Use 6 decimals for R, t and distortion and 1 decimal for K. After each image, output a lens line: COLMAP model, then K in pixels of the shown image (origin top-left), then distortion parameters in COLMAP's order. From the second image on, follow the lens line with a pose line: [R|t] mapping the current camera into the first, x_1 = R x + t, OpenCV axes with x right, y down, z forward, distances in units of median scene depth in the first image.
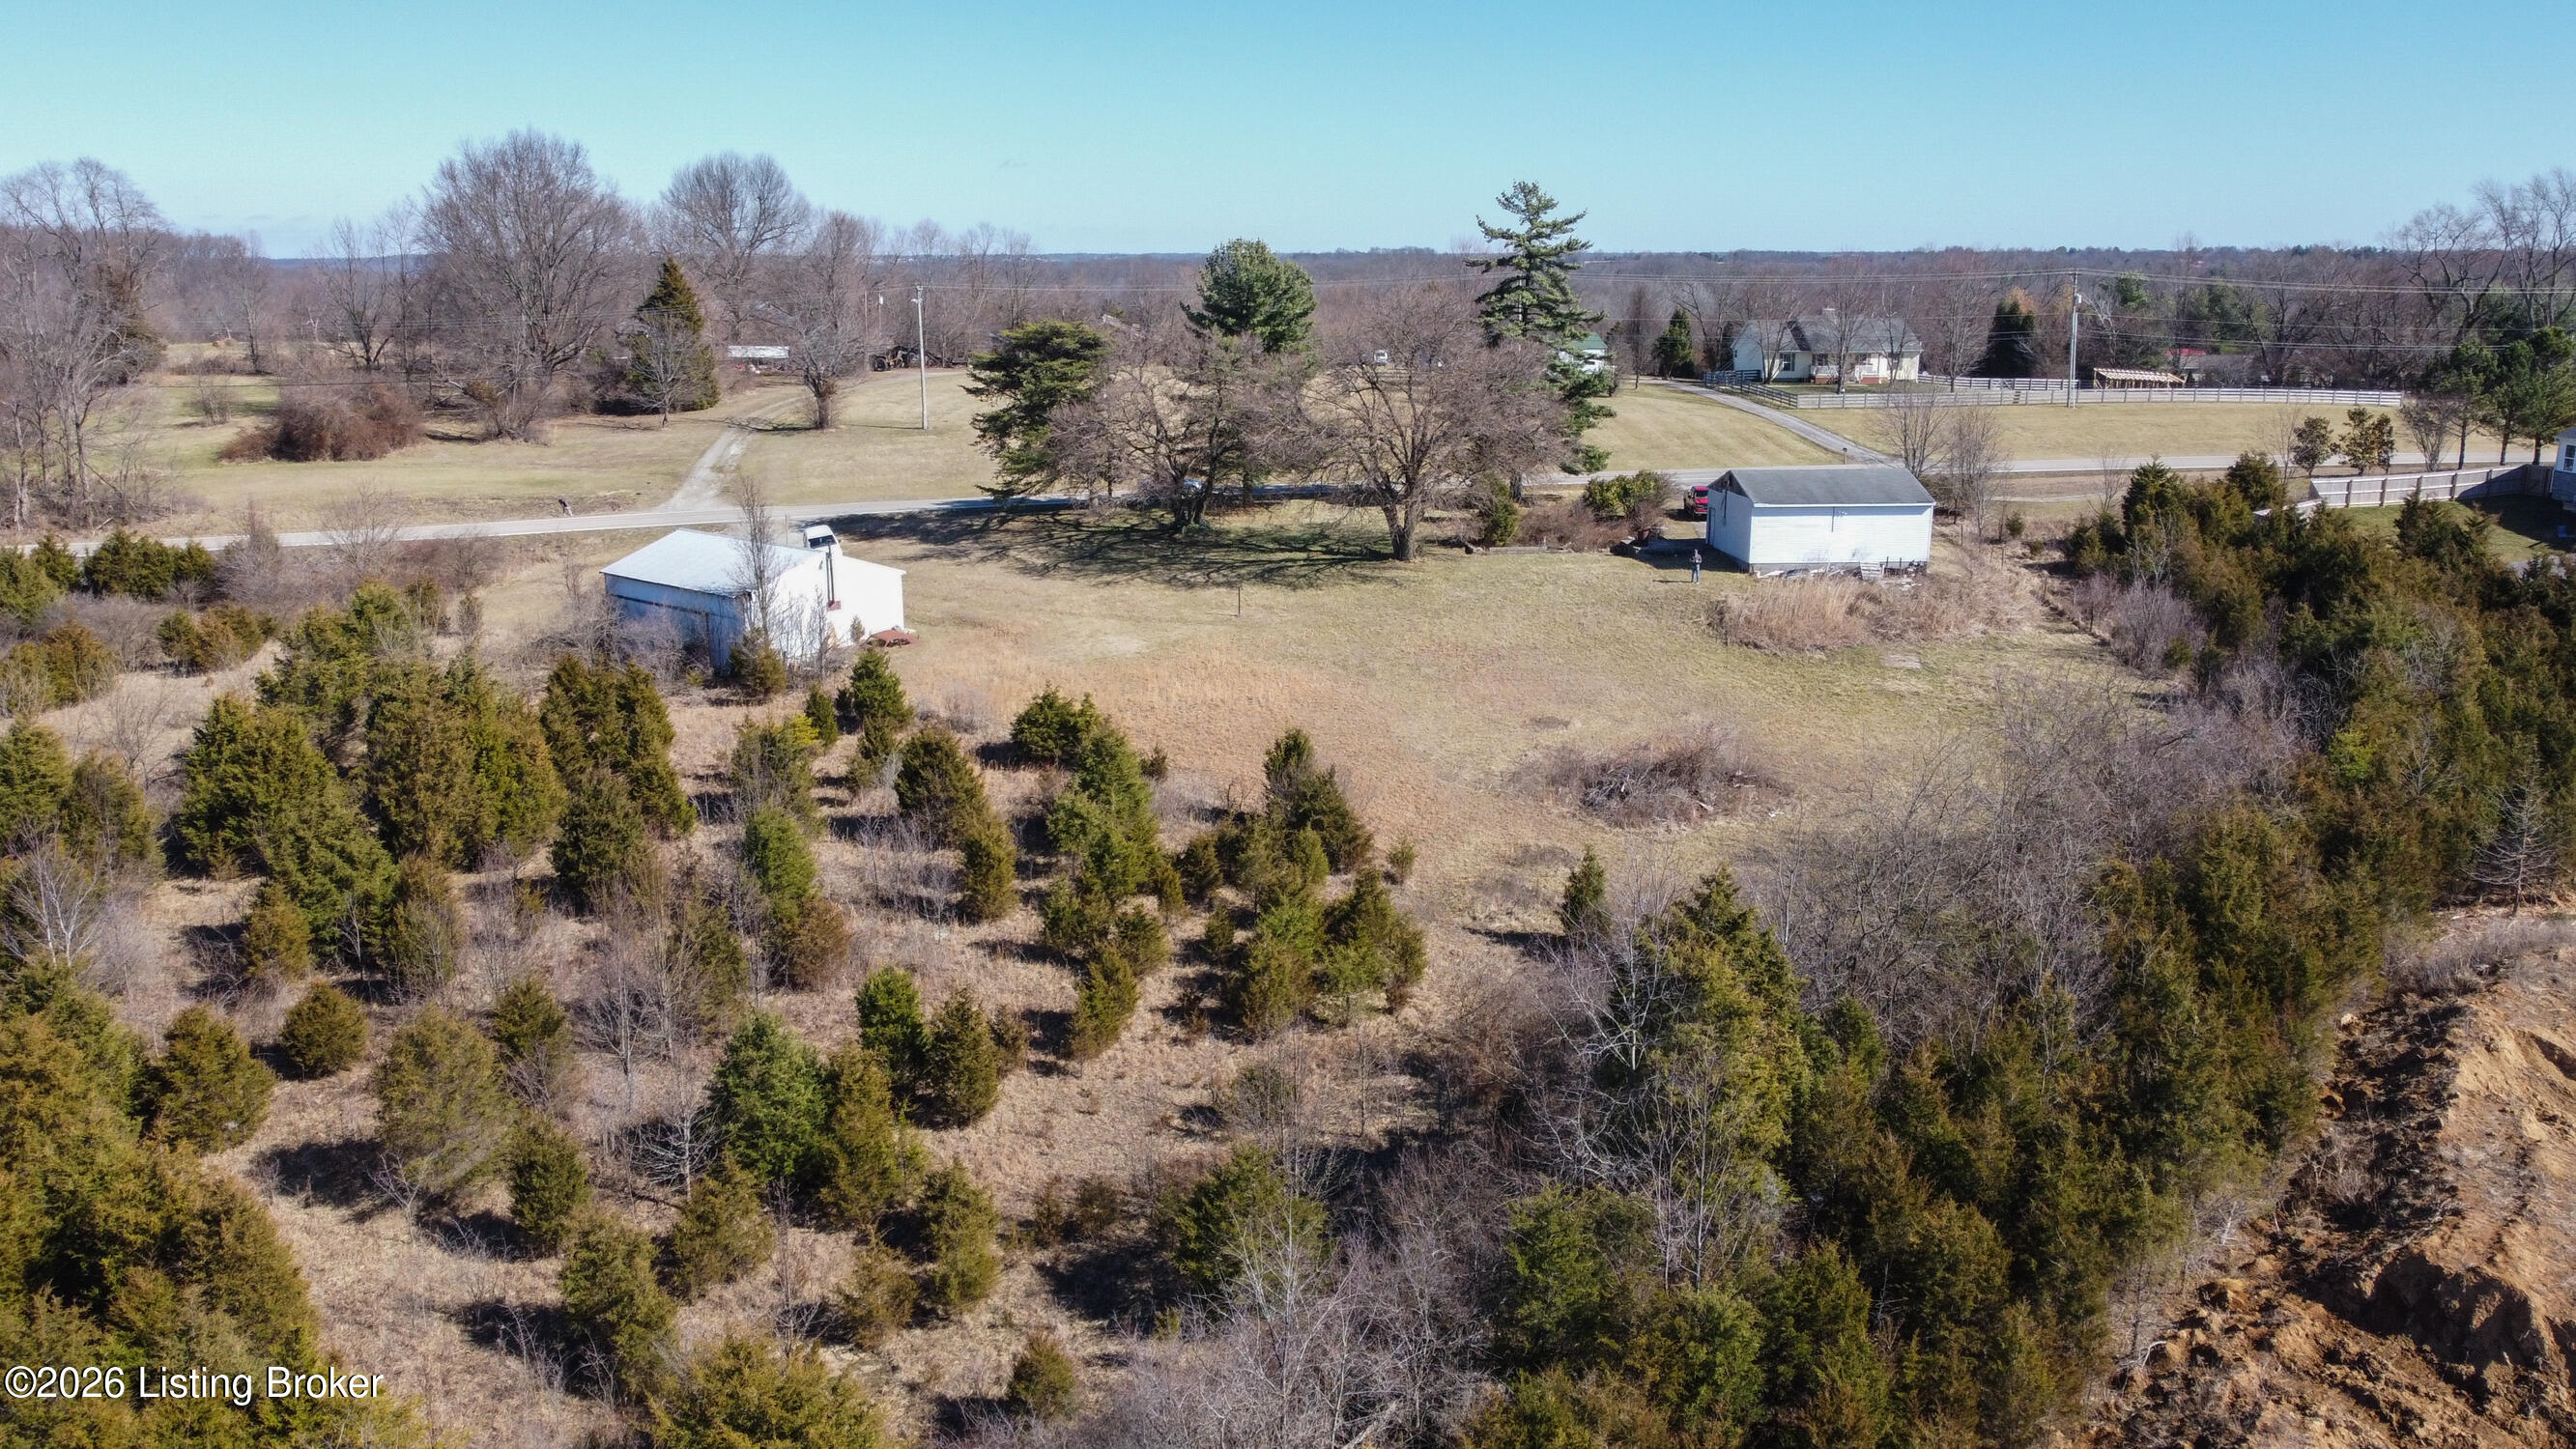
lens RADIAL K [[1952.3, 0, 1296.6], [0, 1952.3, 722.8], [0, 0, 1]] dist [-0.011694, 0.002780]
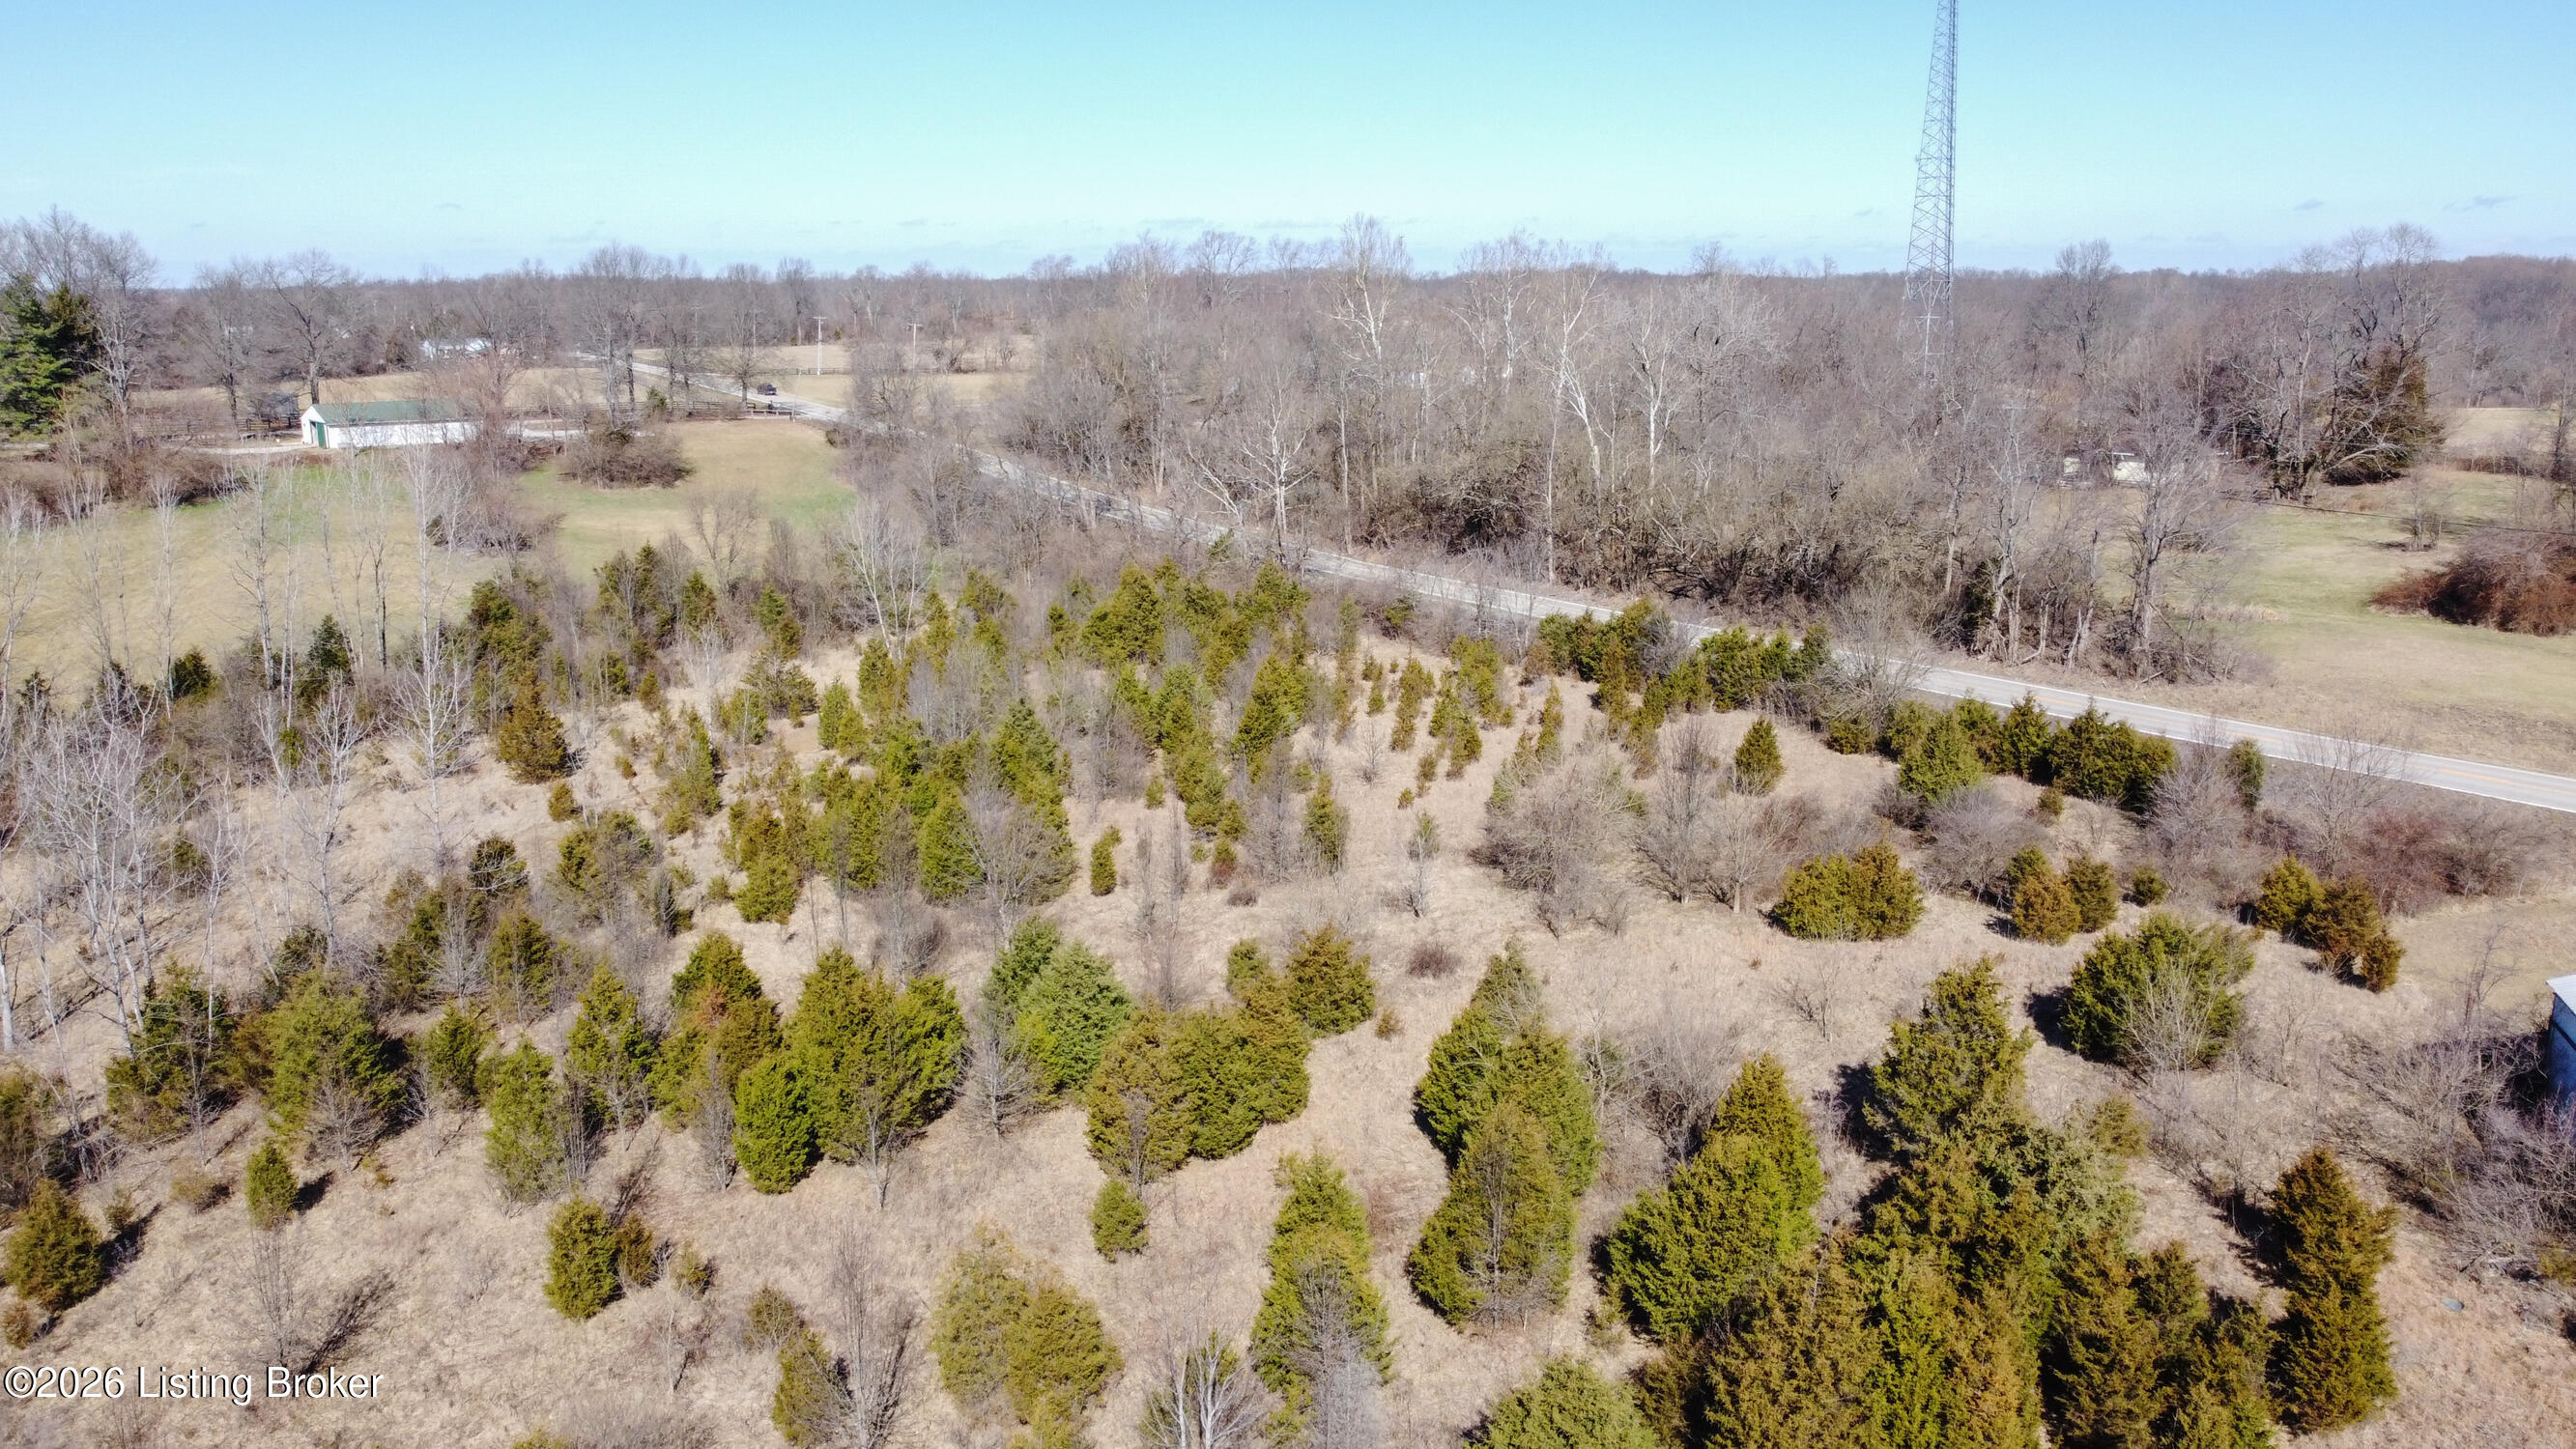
lens RADIAL K [[1952.3, 0, 1296.6], [0, 1952.3, 722.8], [0, 0, 1]] dist [-0.011694, 0.002780]
pose [[0.411441, 0.204597, -0.888176, -0.003665], [-0.213836, 0.968949, 0.124146, -0.128790], [0.885997, 0.138846, 0.442416, 0.344218]]
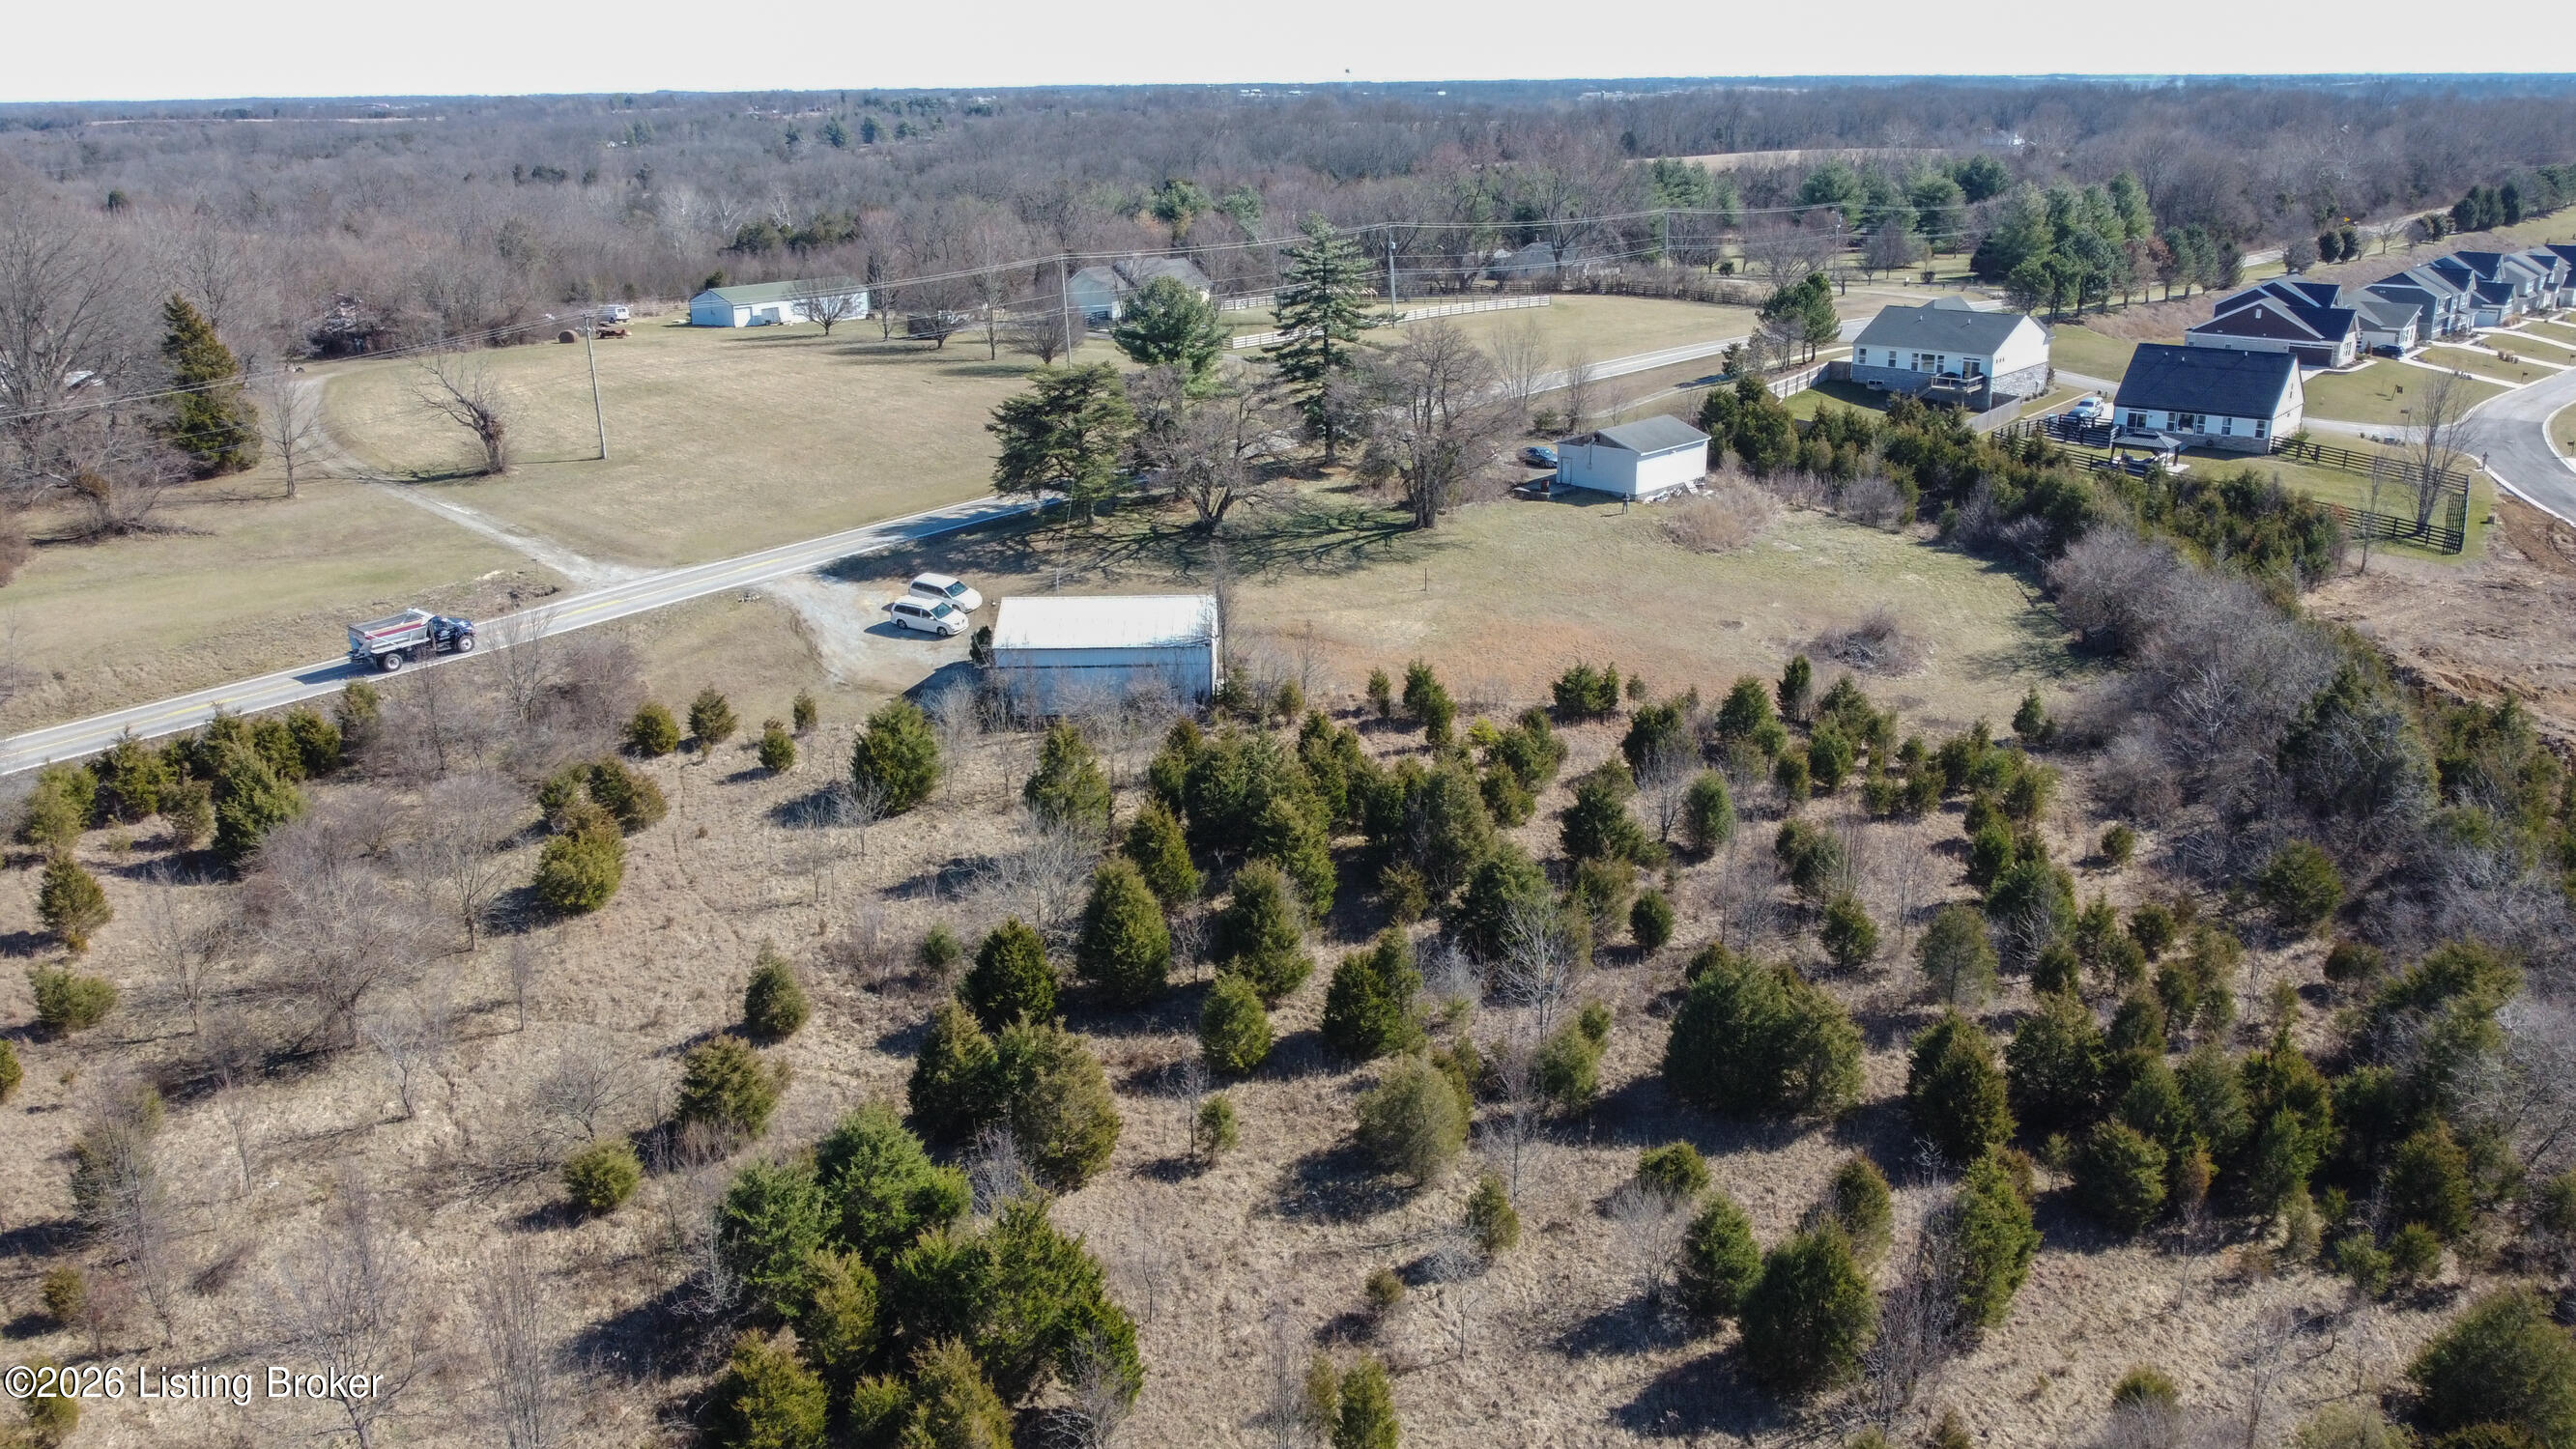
lens RADIAL K [[1952.3, 0, 1296.6], [0, 1952.3, 722.8], [0, 0, 1]] dist [-0.011694, 0.002780]
pose [[0.747218, -0.215475, 0.628678, -0.823924], [0.164128, 0.976509, 0.139618, -0.145275], [-0.643994, -0.001141, 0.765030, 0.048082]]
